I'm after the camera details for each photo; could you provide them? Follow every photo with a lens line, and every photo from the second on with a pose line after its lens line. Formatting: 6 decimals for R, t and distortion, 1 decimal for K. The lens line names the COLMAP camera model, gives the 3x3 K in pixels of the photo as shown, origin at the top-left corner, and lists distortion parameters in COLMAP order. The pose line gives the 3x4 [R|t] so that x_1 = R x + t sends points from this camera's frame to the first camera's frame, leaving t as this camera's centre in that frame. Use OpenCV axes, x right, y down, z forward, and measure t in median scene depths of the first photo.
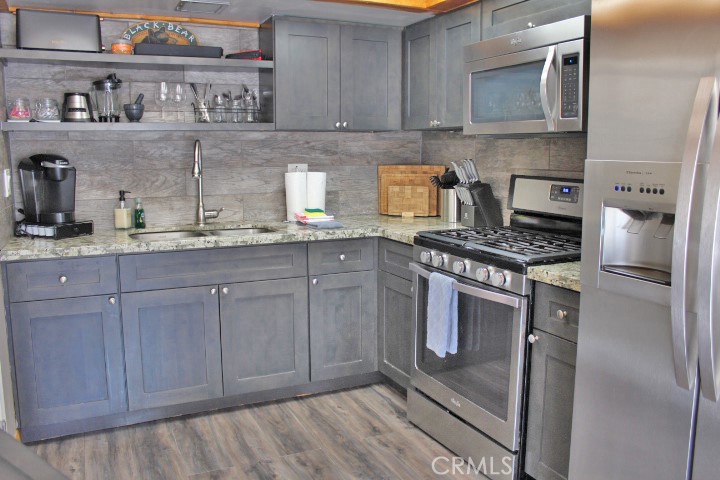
lens RADIAL K [[608.5, 0, 360.0], [0, 608.5, 240.0], [0, 0, 1]] dist [-0.153563, 0.143694]
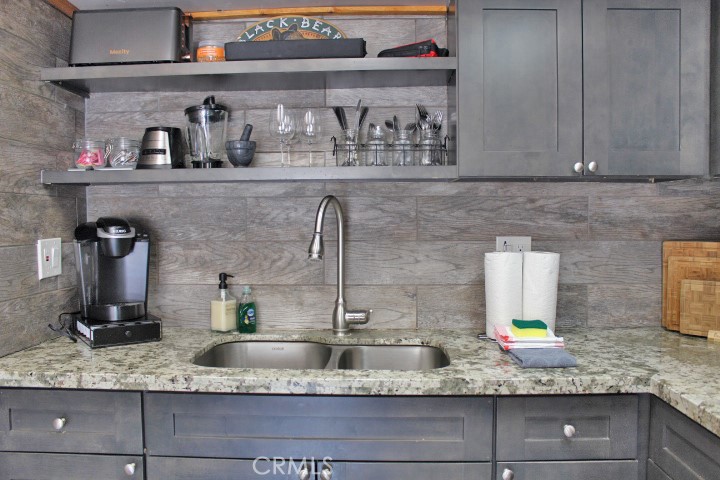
lens RADIAL K [[608.5, 0, 360.0], [0, 608.5, 240.0], [0, 0, 1]] dist [-0.153563, 0.143694]
pose [[0.889425, 0.017880, -0.456731, 0.035931], [-0.063944, 0.994276, -0.085599, -0.070939], [0.452586, 0.105339, 0.885477, 0.468871]]
